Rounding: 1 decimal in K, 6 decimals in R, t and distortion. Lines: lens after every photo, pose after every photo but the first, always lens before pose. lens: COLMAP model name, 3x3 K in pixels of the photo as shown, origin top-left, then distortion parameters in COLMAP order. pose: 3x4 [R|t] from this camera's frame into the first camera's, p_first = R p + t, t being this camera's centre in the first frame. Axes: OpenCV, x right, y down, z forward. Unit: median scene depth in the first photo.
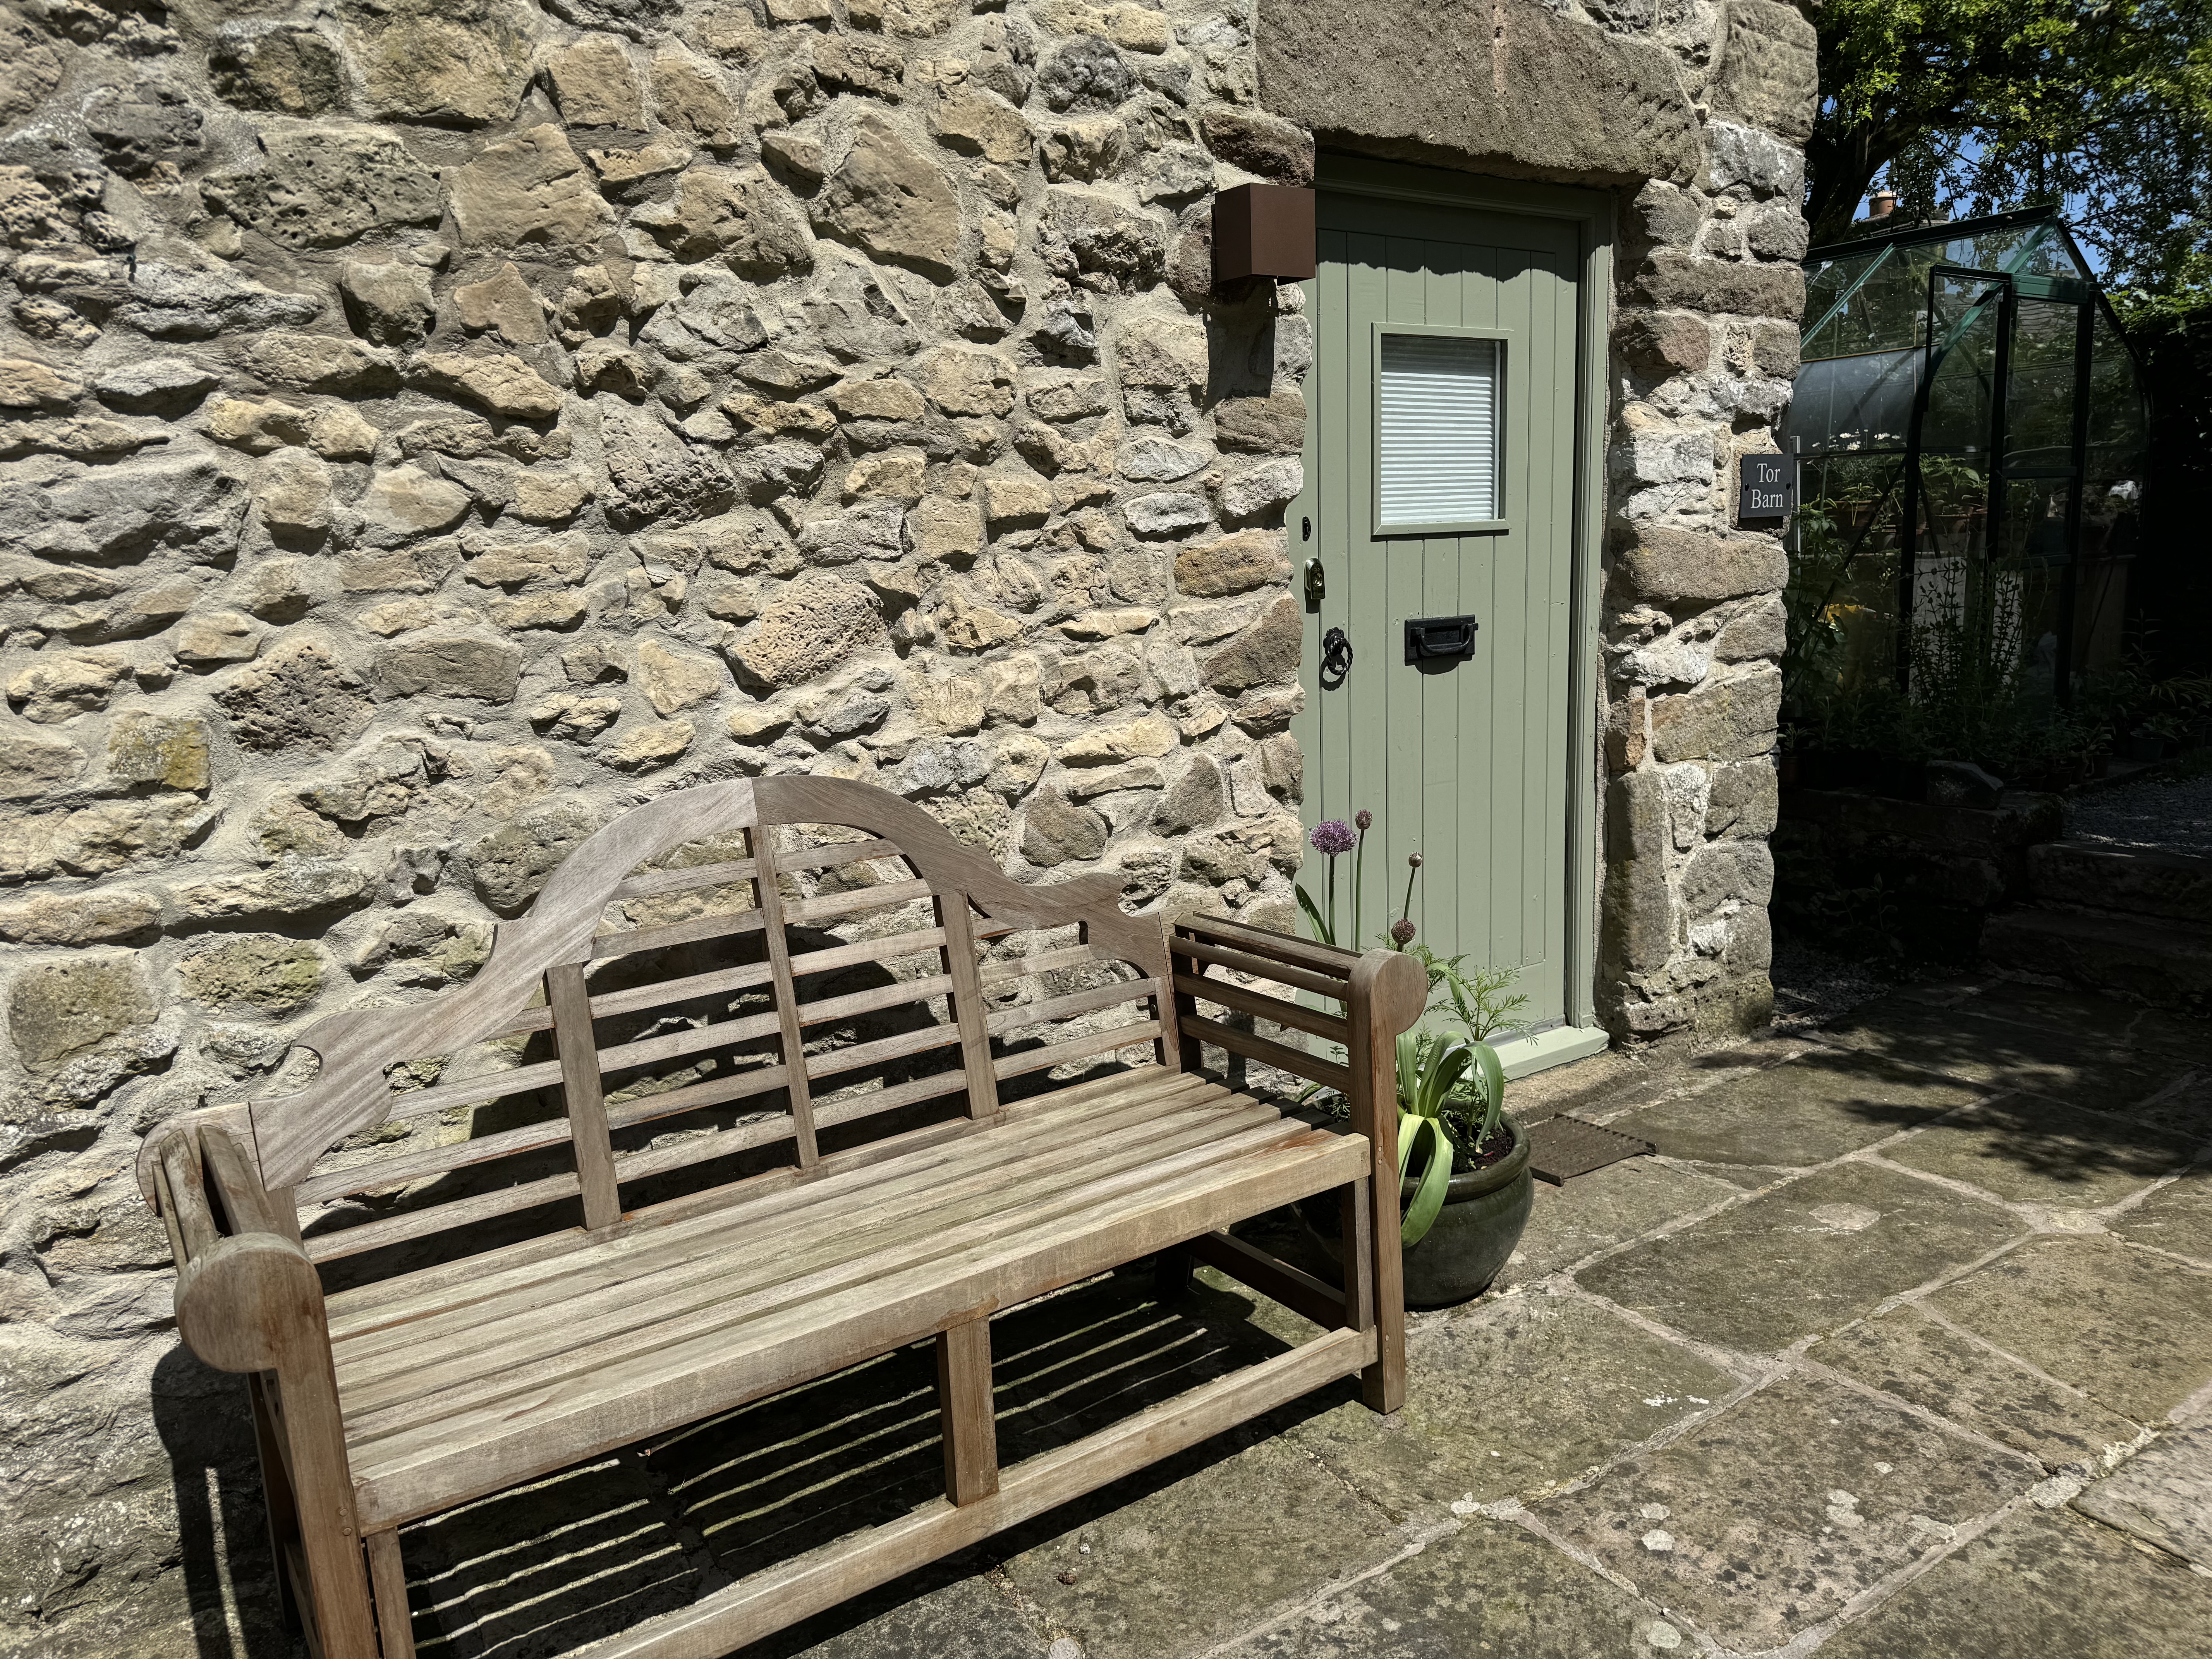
lens RADIAL K [[1548.8, 0, 1102.3], [0, 1548.8, 885.3], [0, 0, 1]] dist [0.078746, -0.091948]
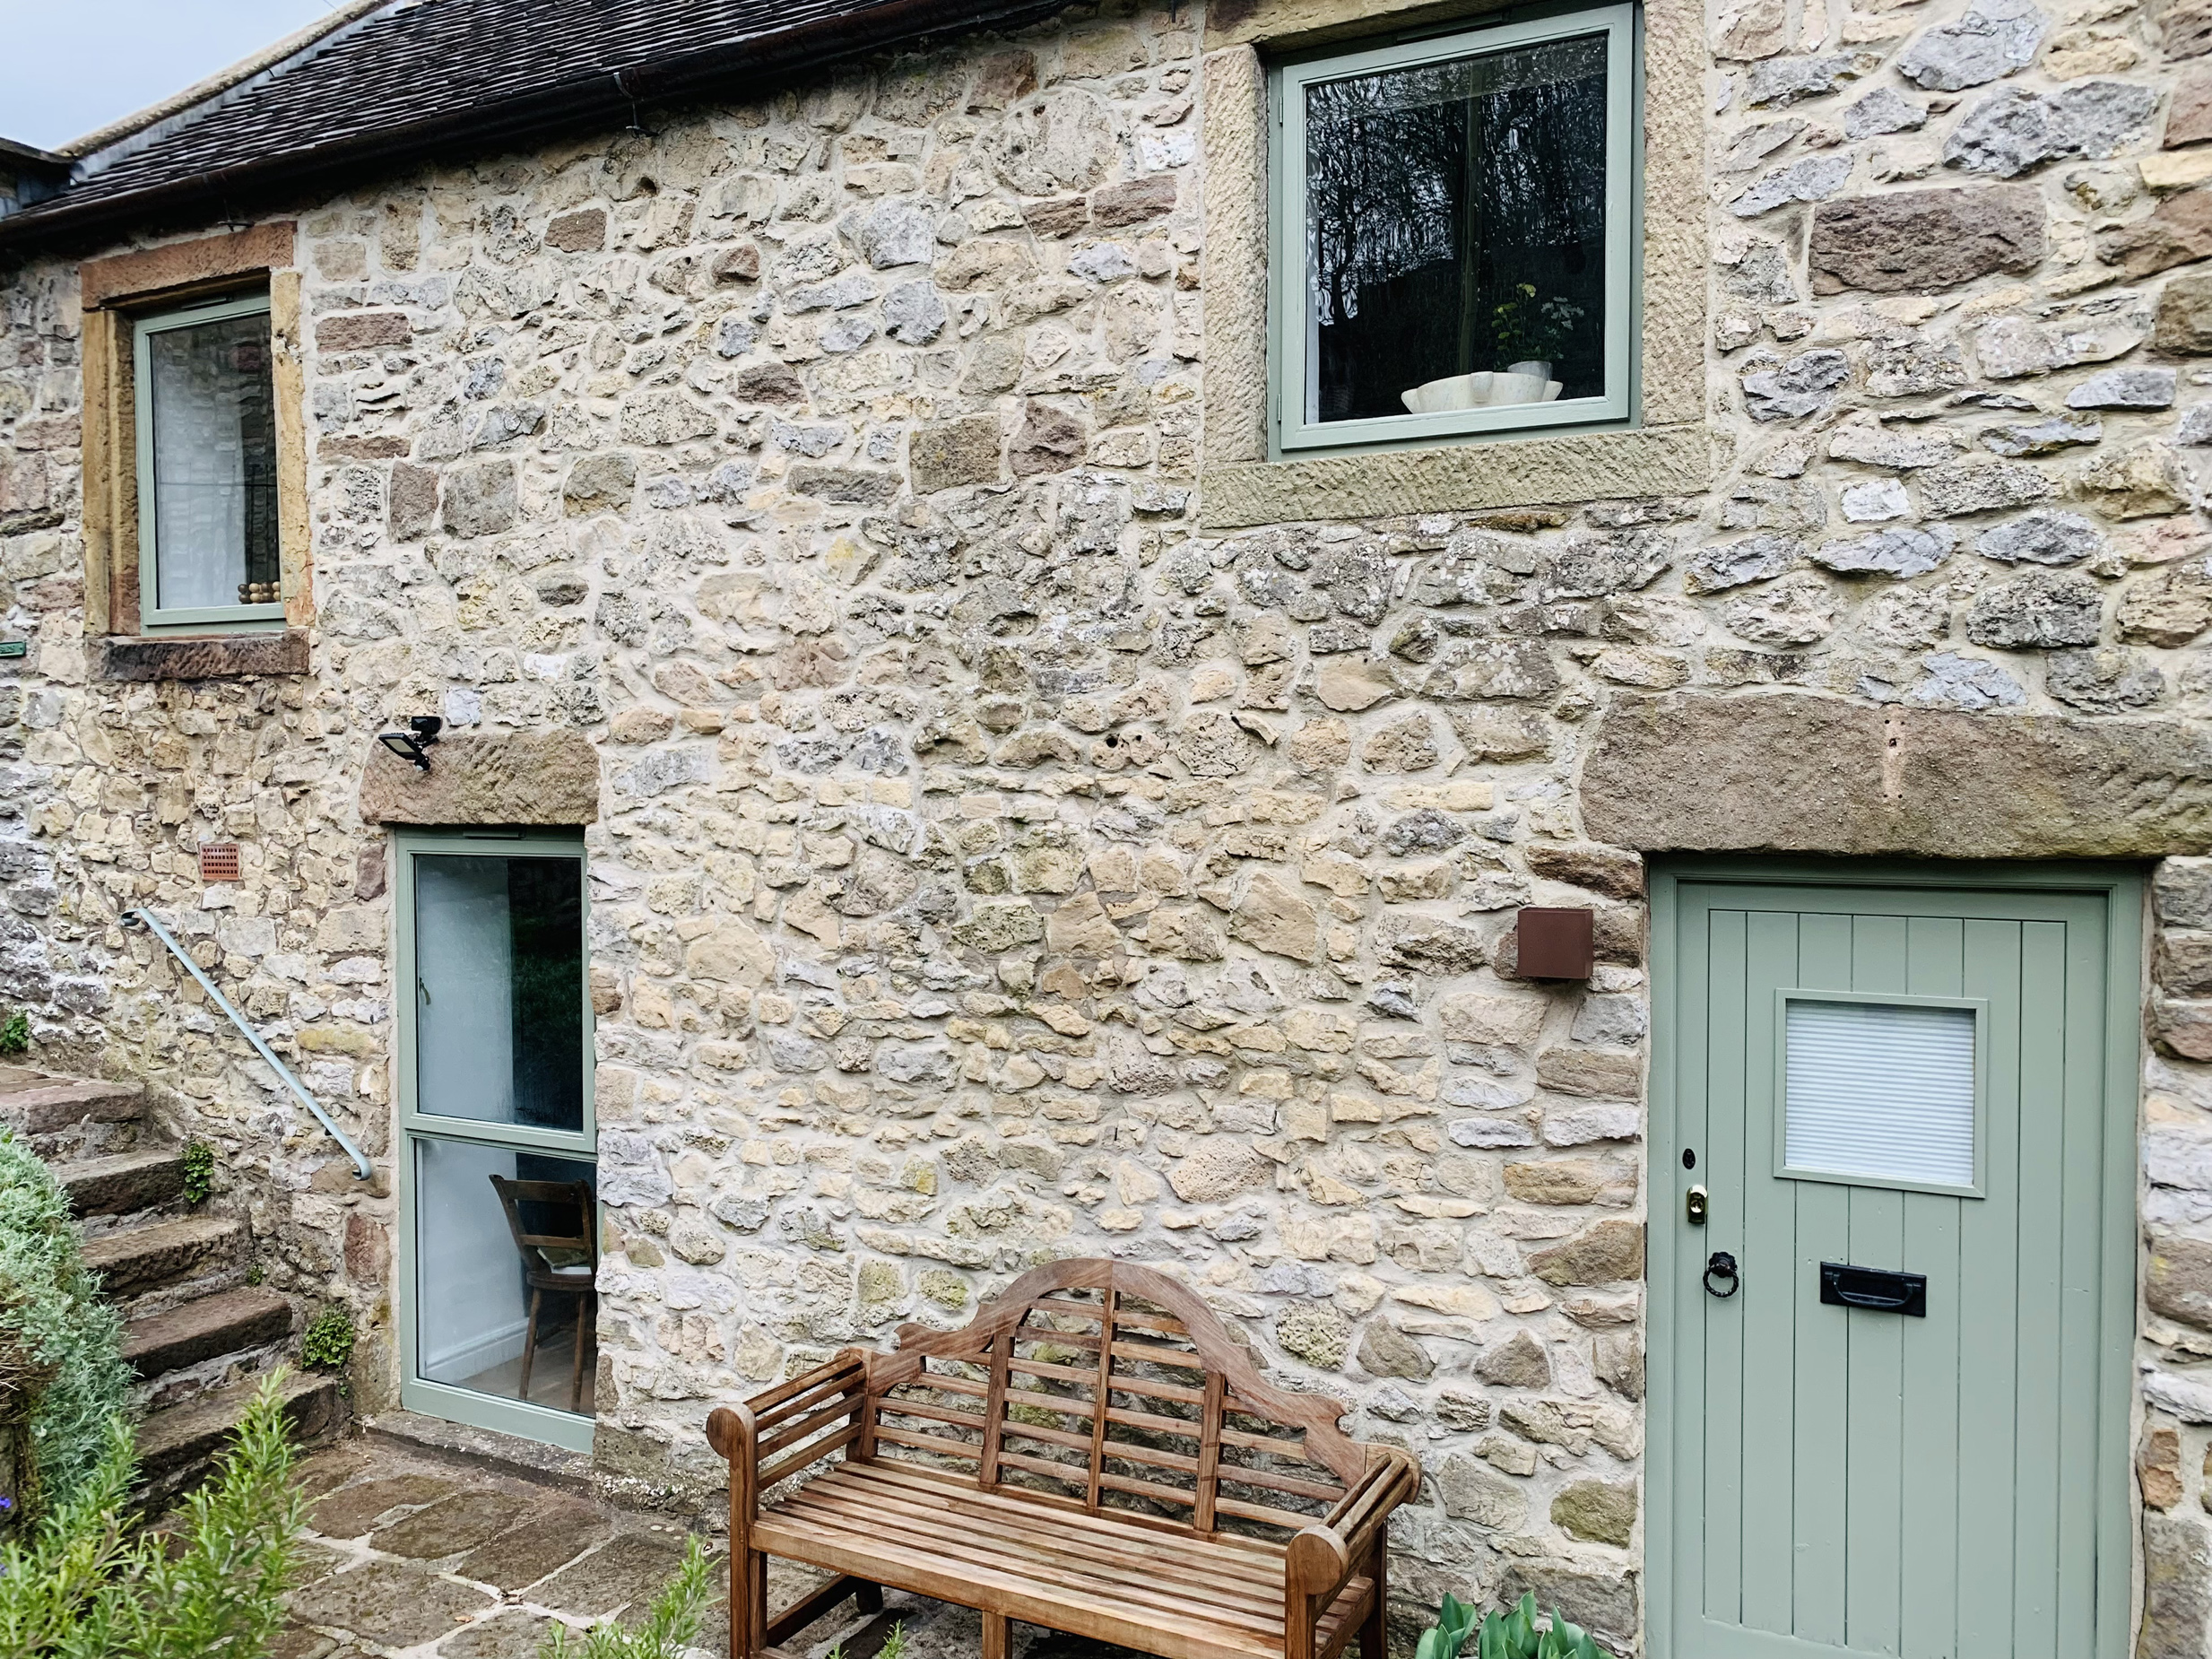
lens RADIAL K [[1705.9, 0, 1106.0], [0, 1705.9, 829.5], [0, 0, 1]] dist [0.096782, -0.192706]
pose [[0.478654, 0.074029, -0.874877, 1.248802], [-0.194099, 0.980707, -0.023210, -0.441302], [0.856280, 0.180923, 0.483788, 0.004769]]
